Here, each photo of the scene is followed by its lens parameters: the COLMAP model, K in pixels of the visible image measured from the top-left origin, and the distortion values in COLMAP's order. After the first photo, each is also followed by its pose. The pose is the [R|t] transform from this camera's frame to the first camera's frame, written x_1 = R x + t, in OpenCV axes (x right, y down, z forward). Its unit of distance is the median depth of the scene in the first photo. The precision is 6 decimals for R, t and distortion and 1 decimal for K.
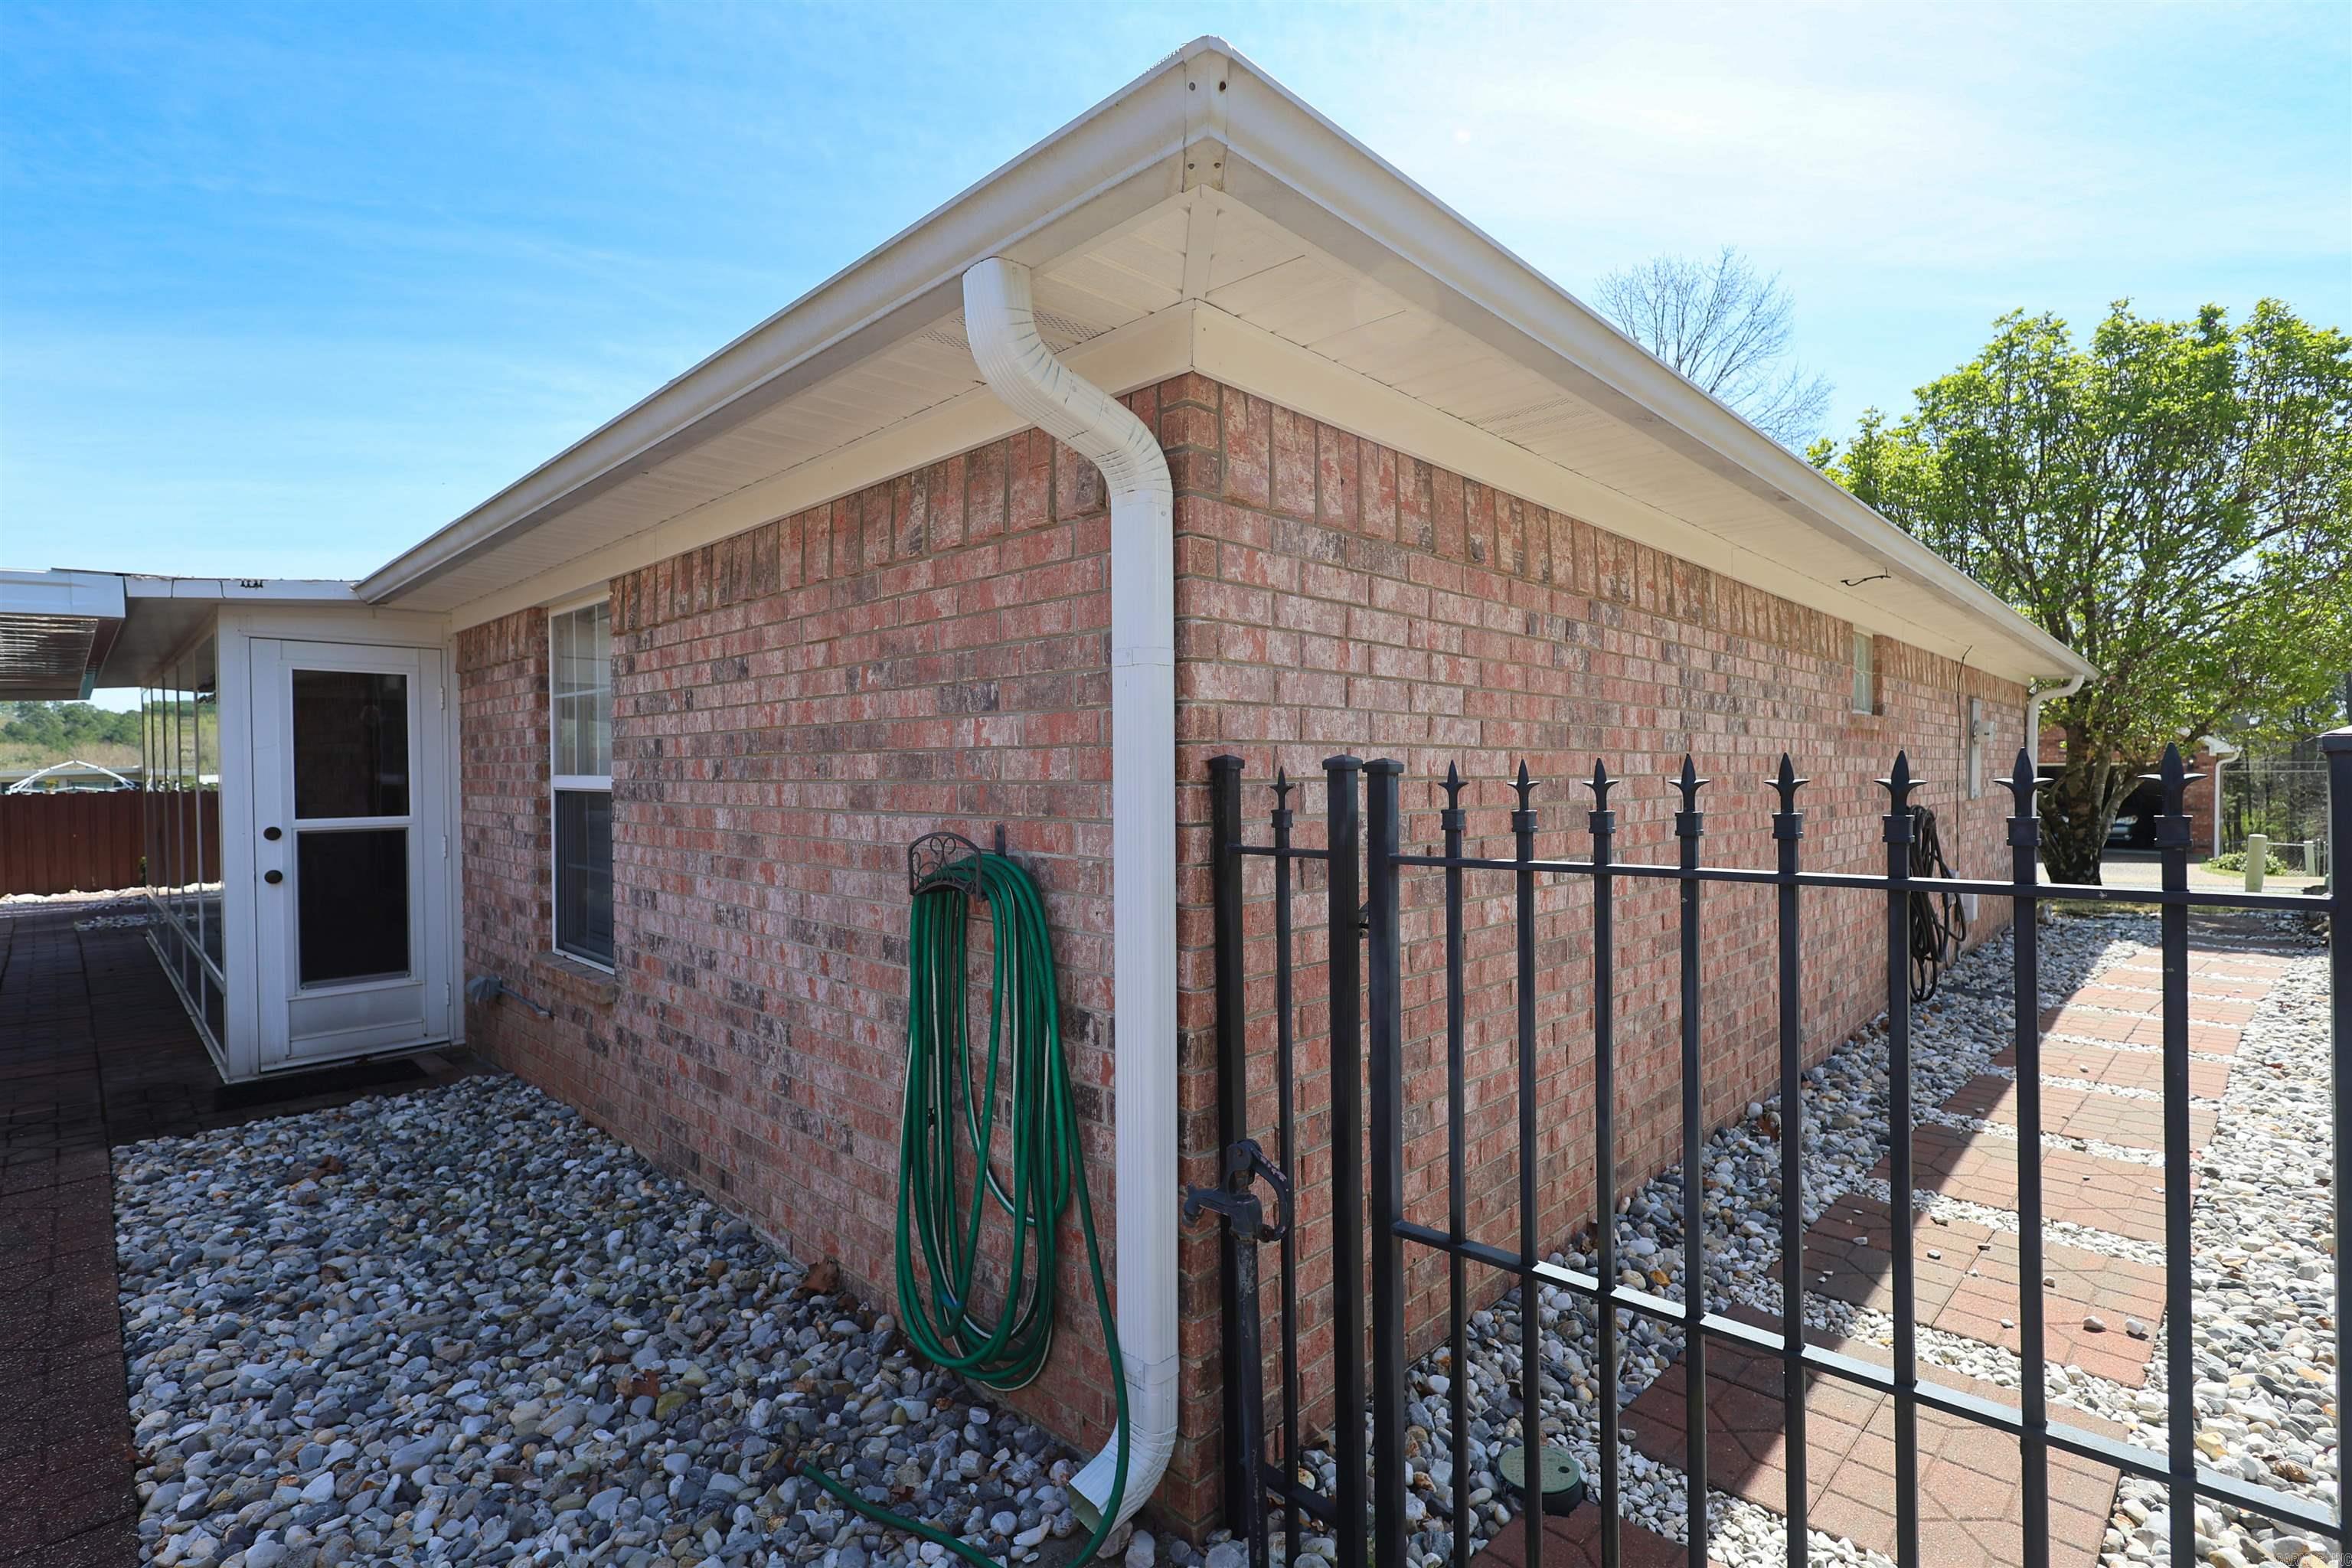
lens RADIAL K [[1094.8, 0, 1176.0], [0, 1094.8, 784.0], [0, 0, 1]] dist [0.001497, 0.000263]
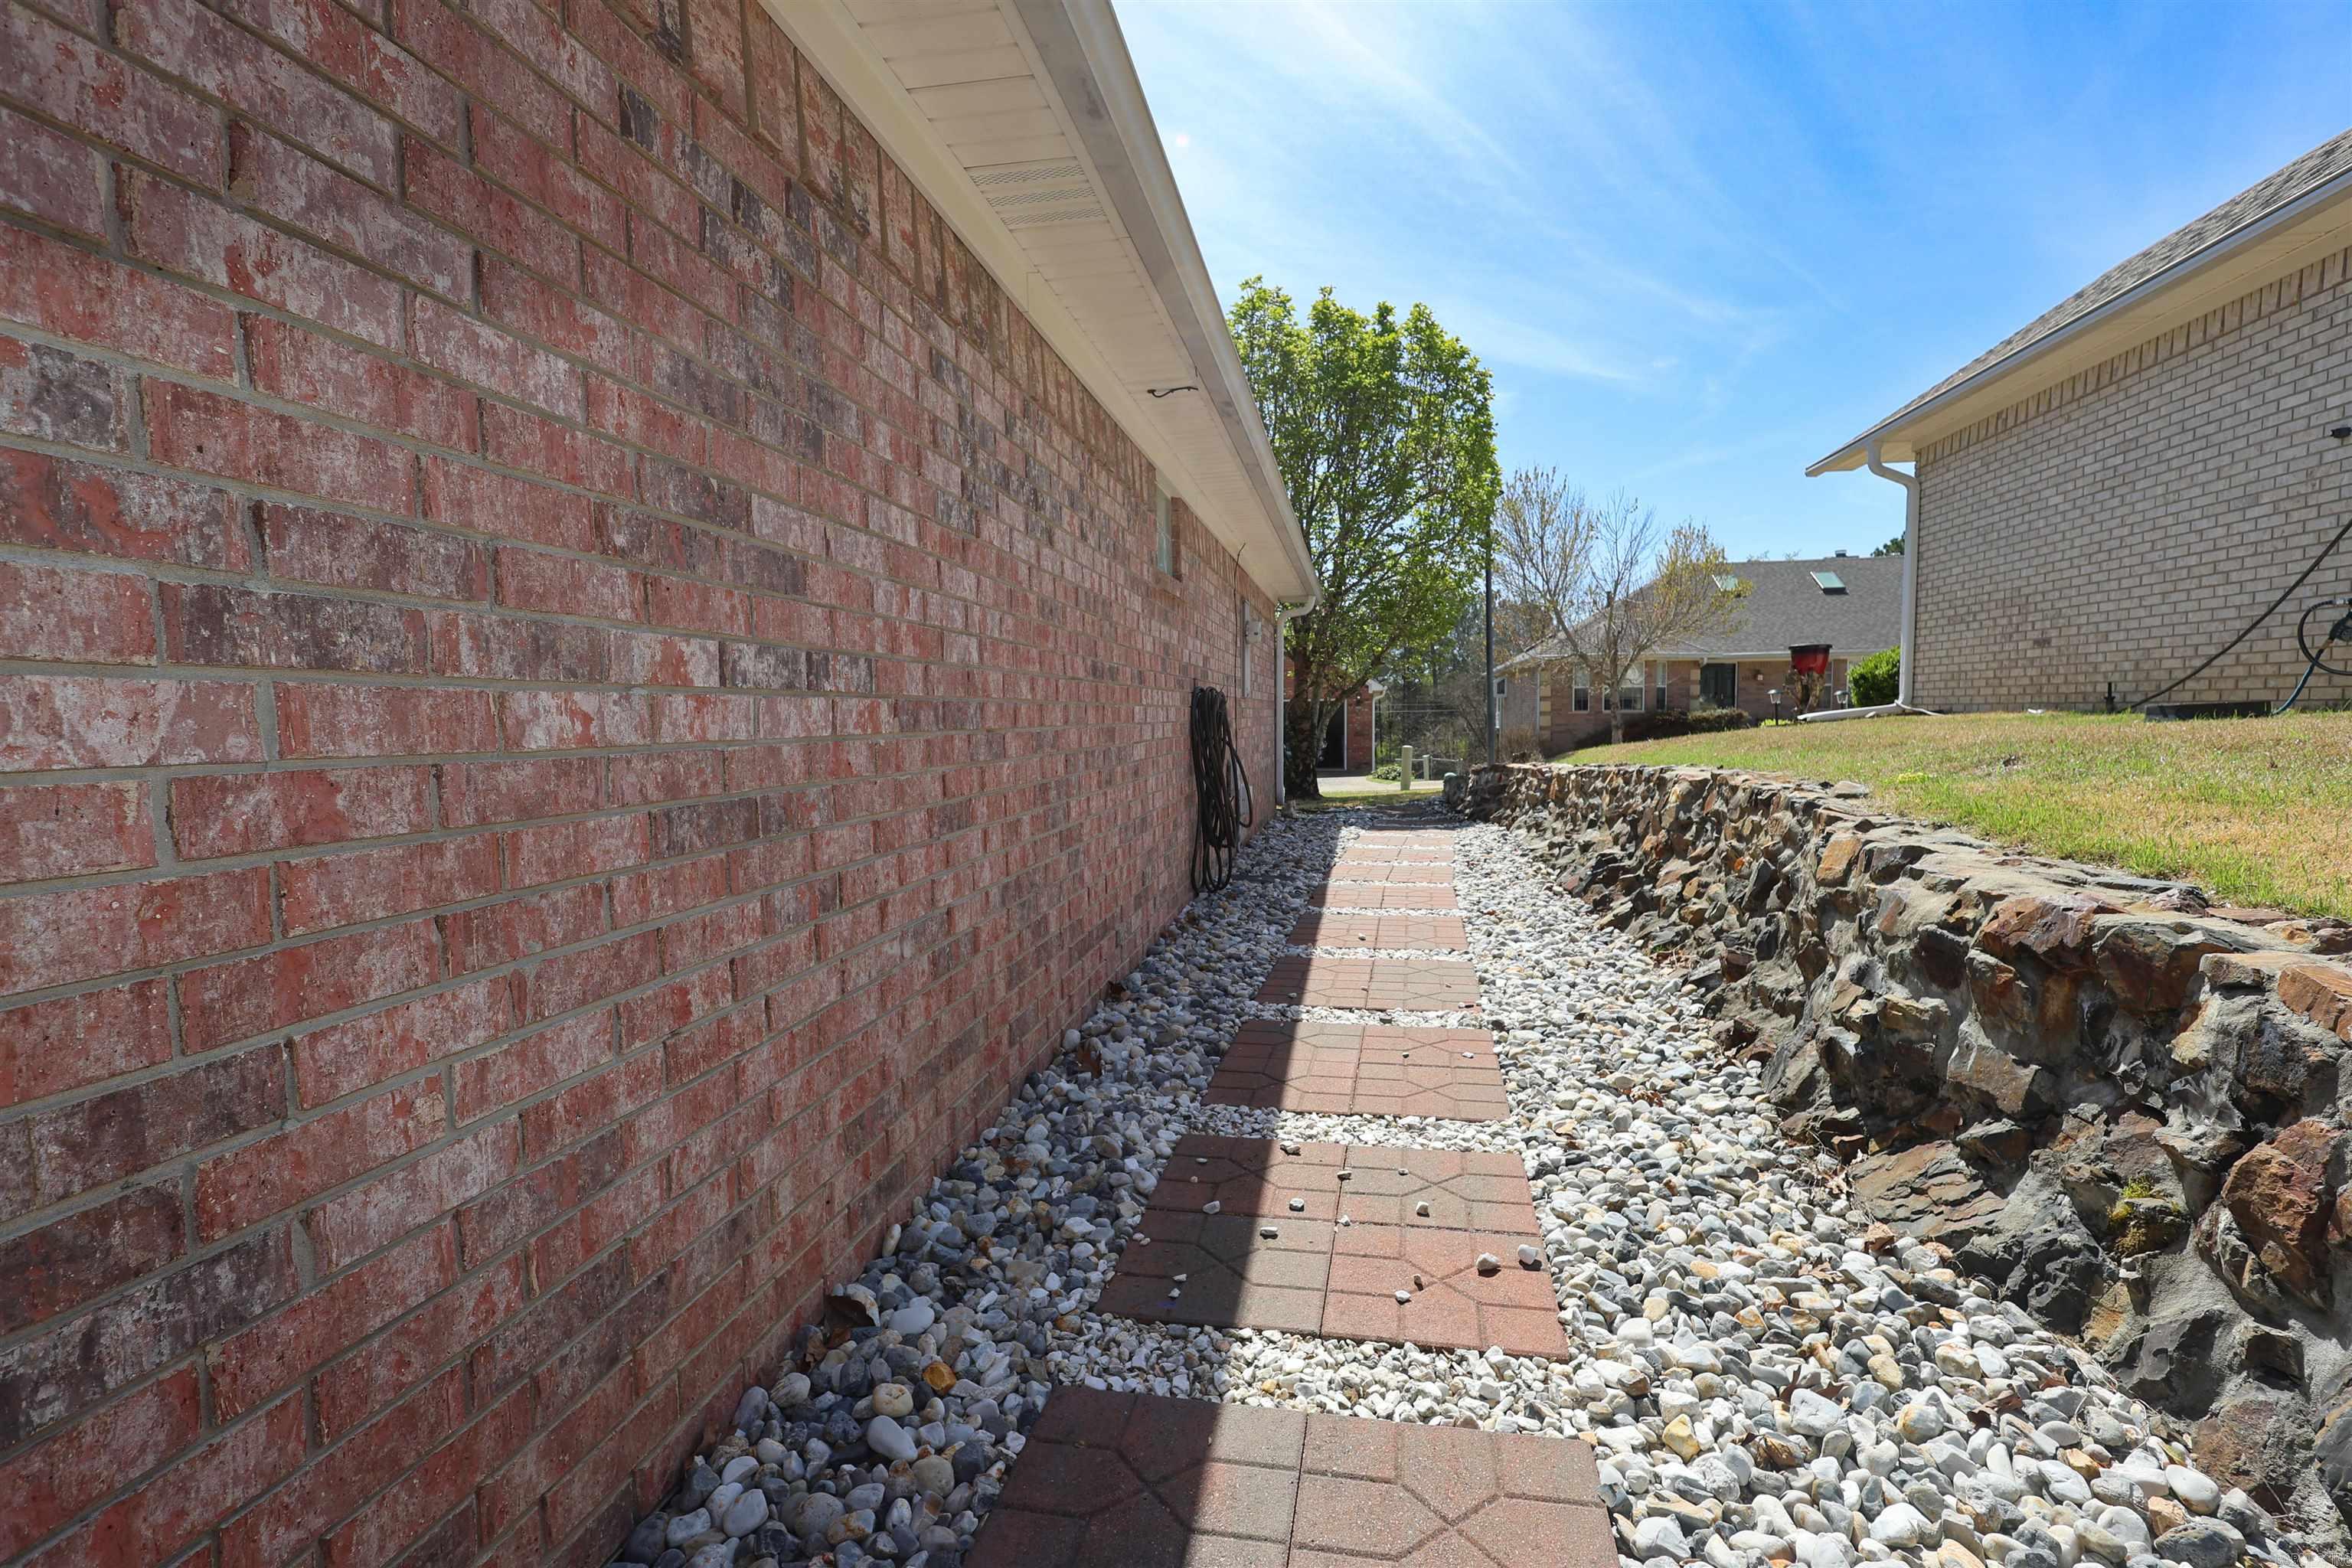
lens RADIAL K [[1091.4, 0, 1176.0], [0, 1091.4, 784.0], [0, 0, 1]] dist [0.000498, 0.000713]
pose [[0.828353, -0.041963, 0.558633, 0.181523], [0.017361, 0.998635, 0.049271, 0.088451], [-0.559938, -0.031115, 0.827950, 0.355686]]
